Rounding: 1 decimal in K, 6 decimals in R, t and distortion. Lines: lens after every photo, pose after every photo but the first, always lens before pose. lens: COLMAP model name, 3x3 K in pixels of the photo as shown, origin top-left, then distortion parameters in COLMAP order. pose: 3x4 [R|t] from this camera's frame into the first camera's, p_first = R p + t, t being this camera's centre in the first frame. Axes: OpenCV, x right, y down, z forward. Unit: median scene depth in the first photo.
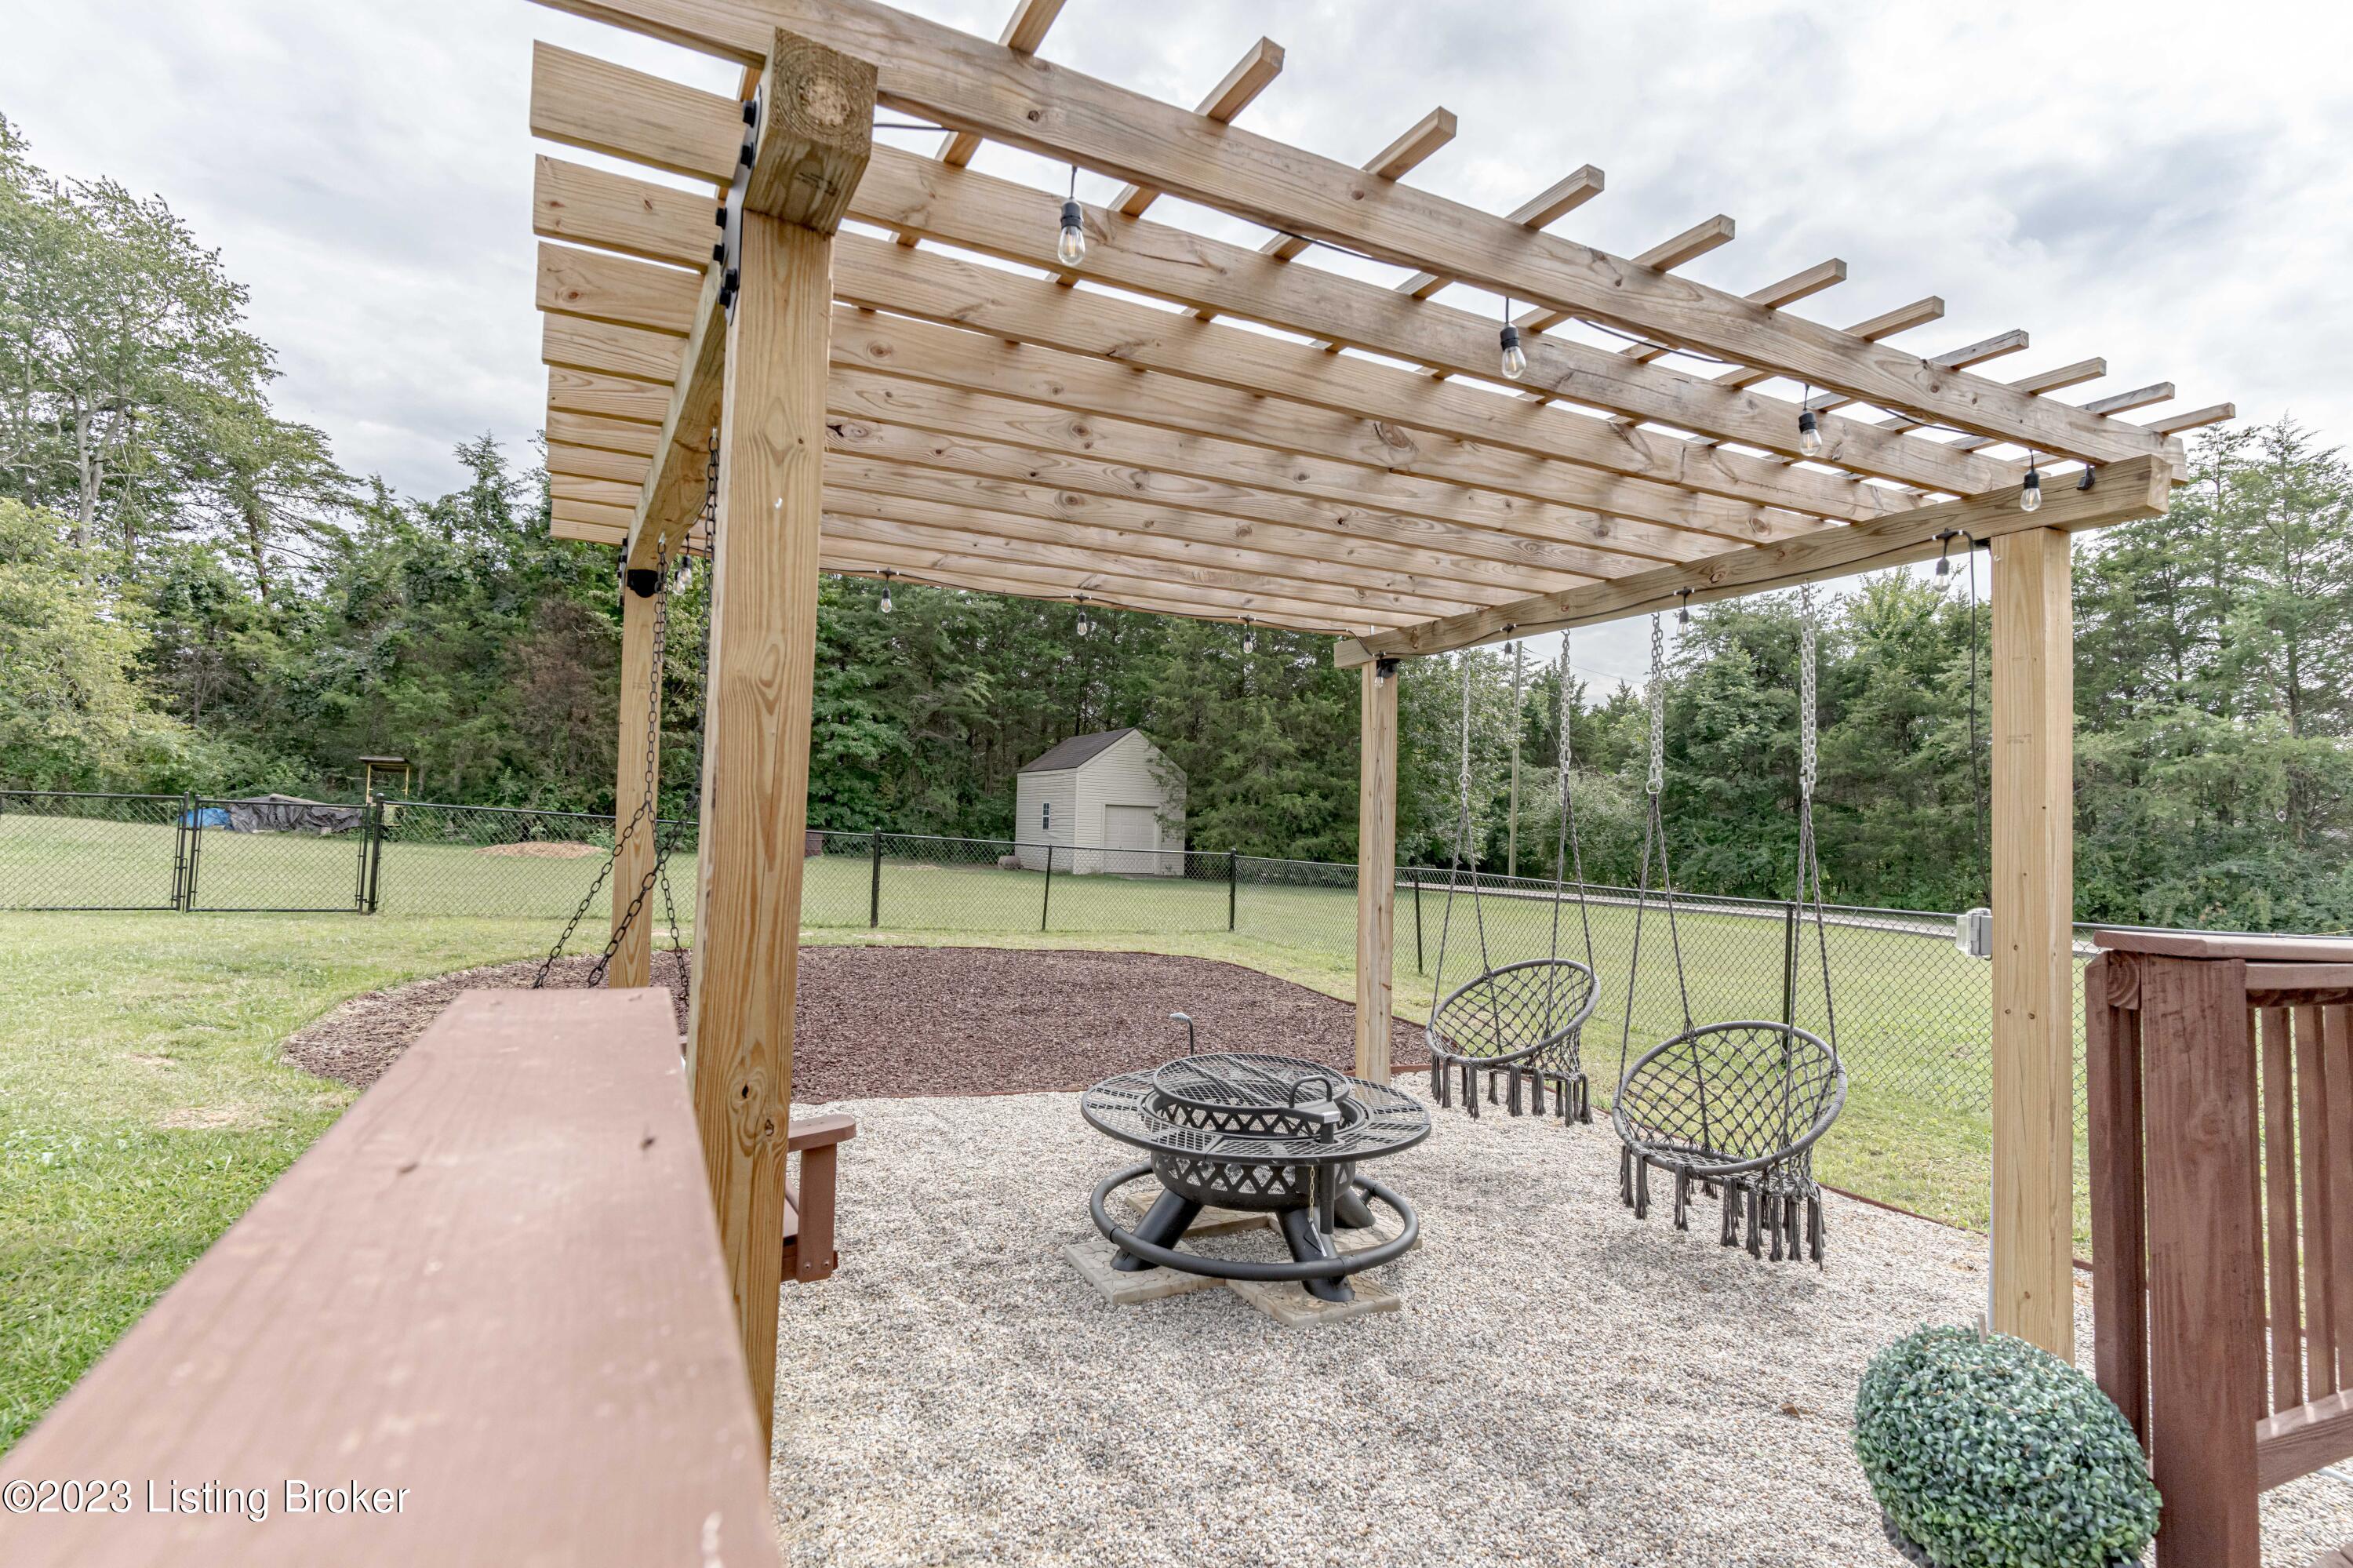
lens RADIAL K [[1147.0, 0, 1176.5], [0, 1147.0, 784.0], [0, 0, 1]] dist [0.003237, 0.000587]
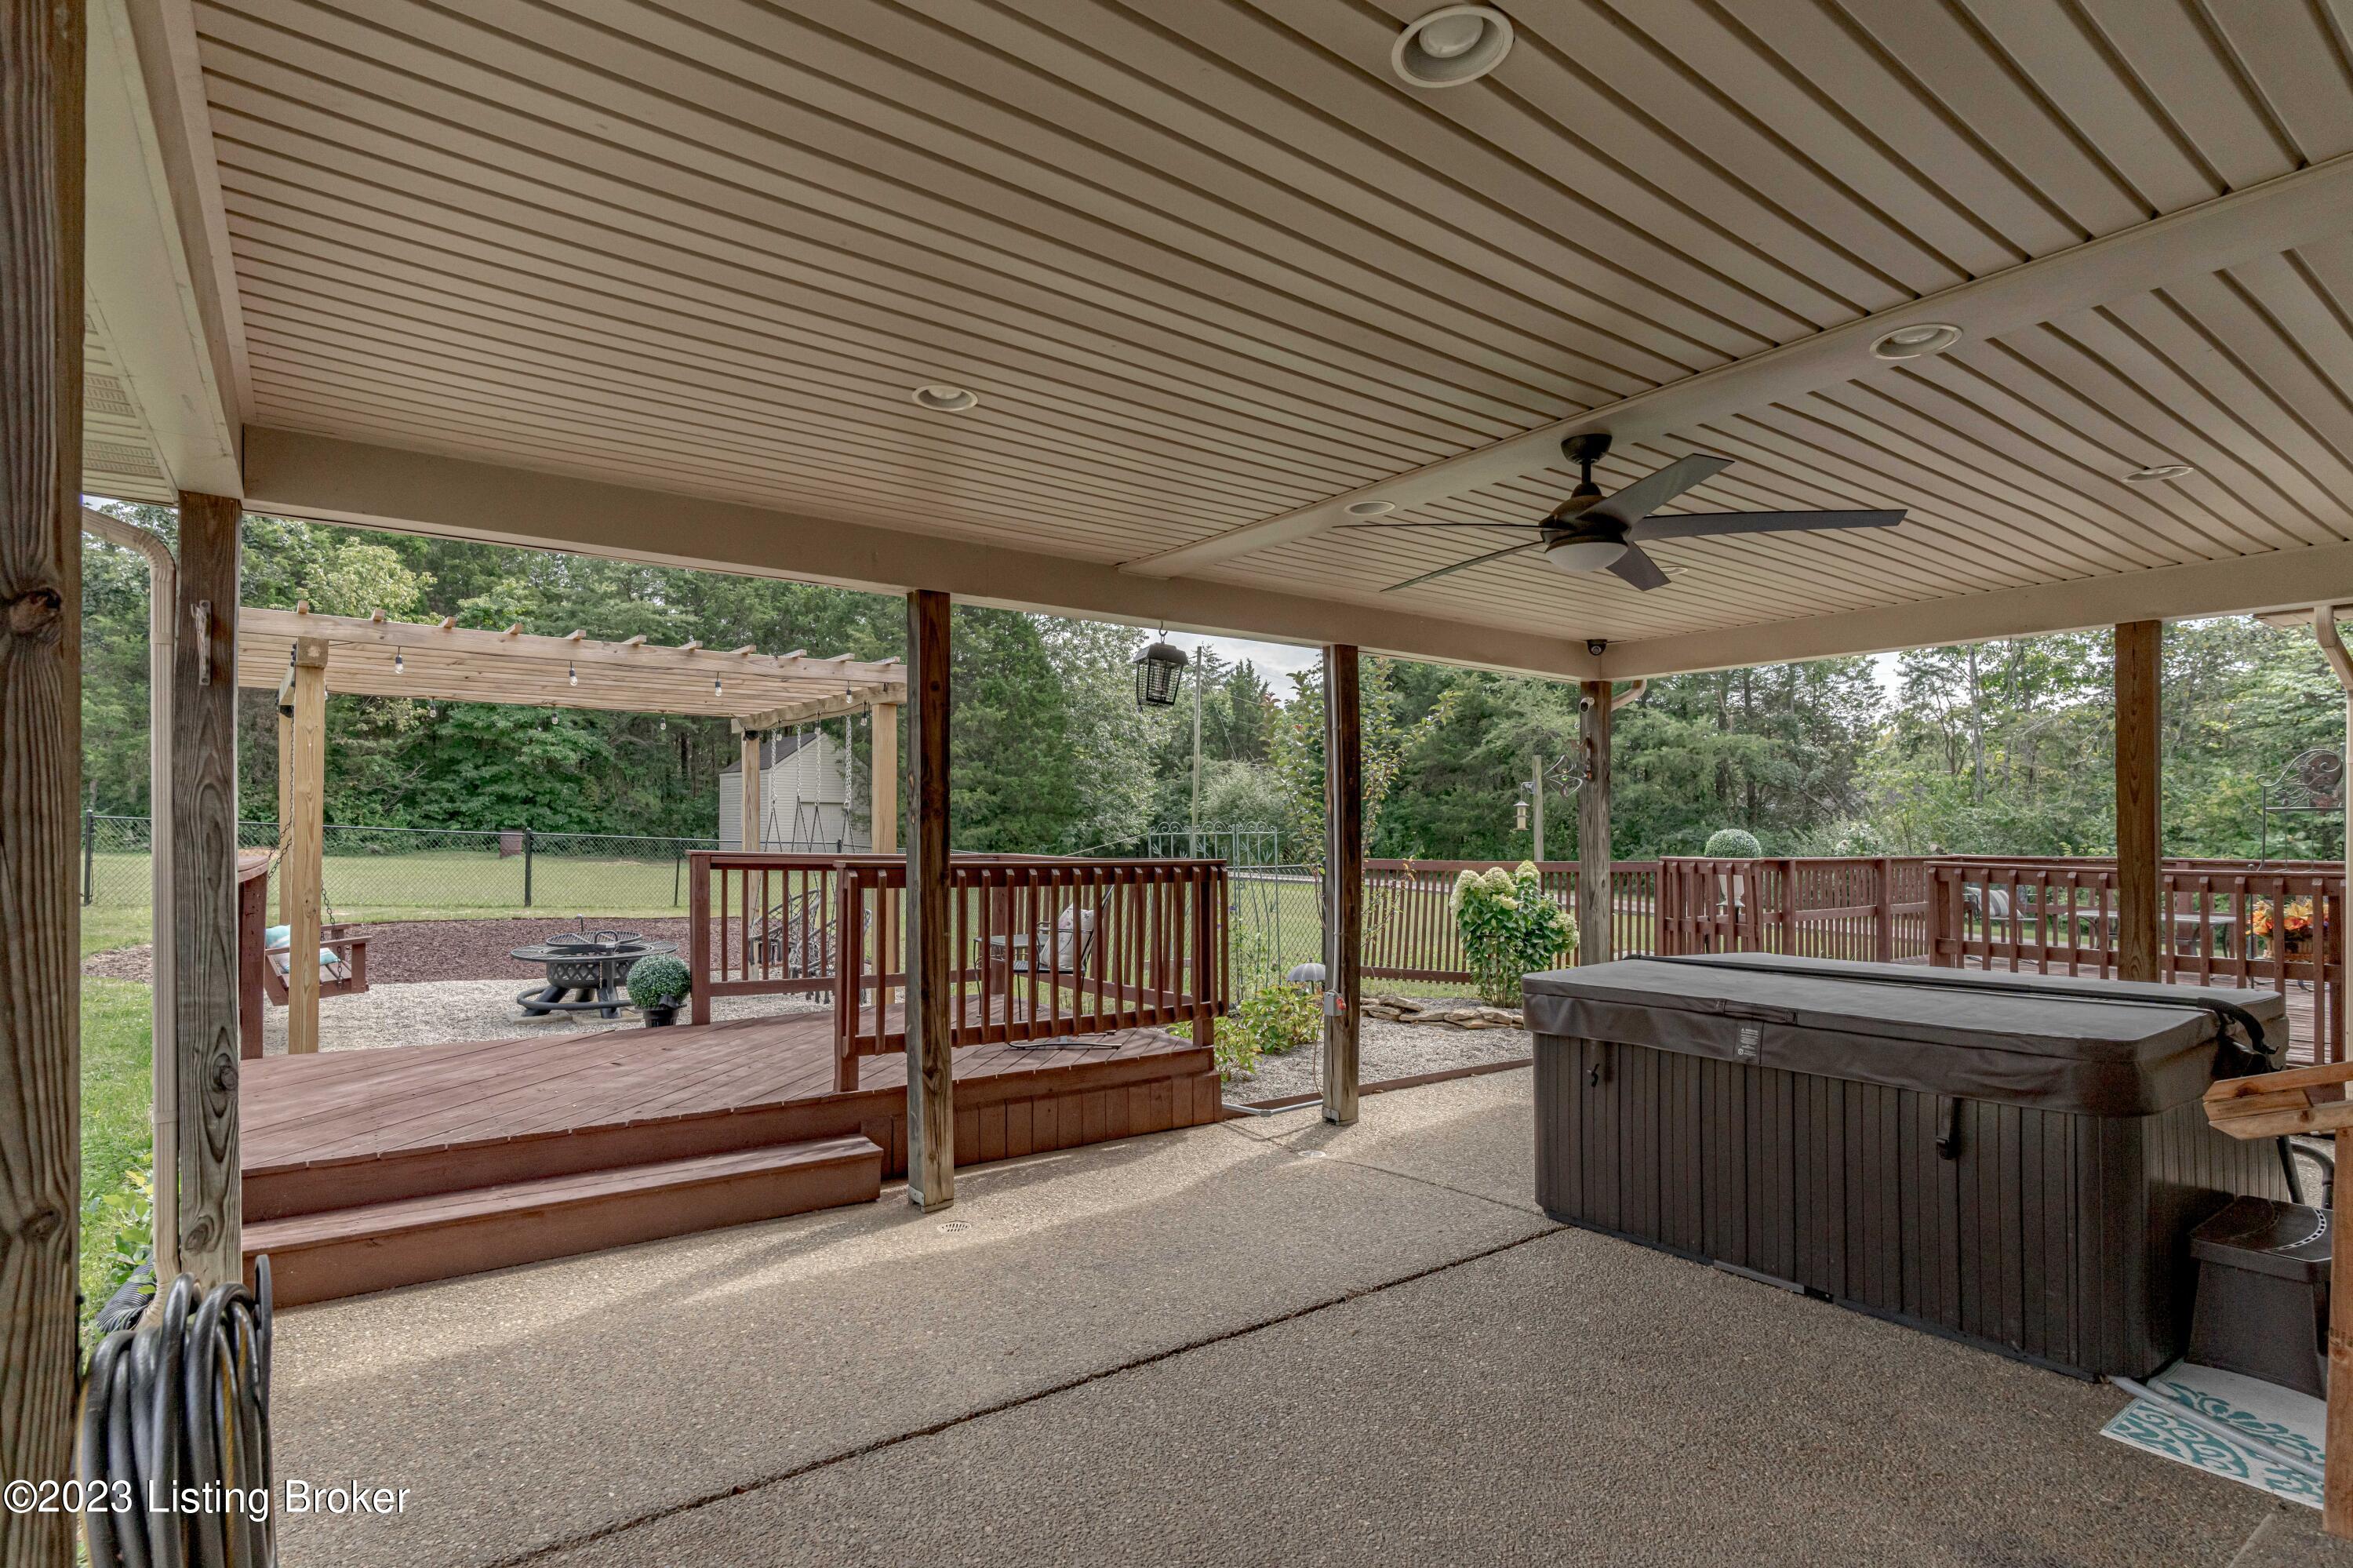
lens RADIAL K [[1138.3, 0, 1122.7], [0, 1138.3, 824.1], [0, 0, 1]] dist [0.002101, 0.000016]
pose [[0.986721, -0.021265, 0.161024, 0.074144], [0.014301, 0.998917, 0.044283, -0.005078], [-0.161792, -0.041392, 0.985956, -0.138191]]
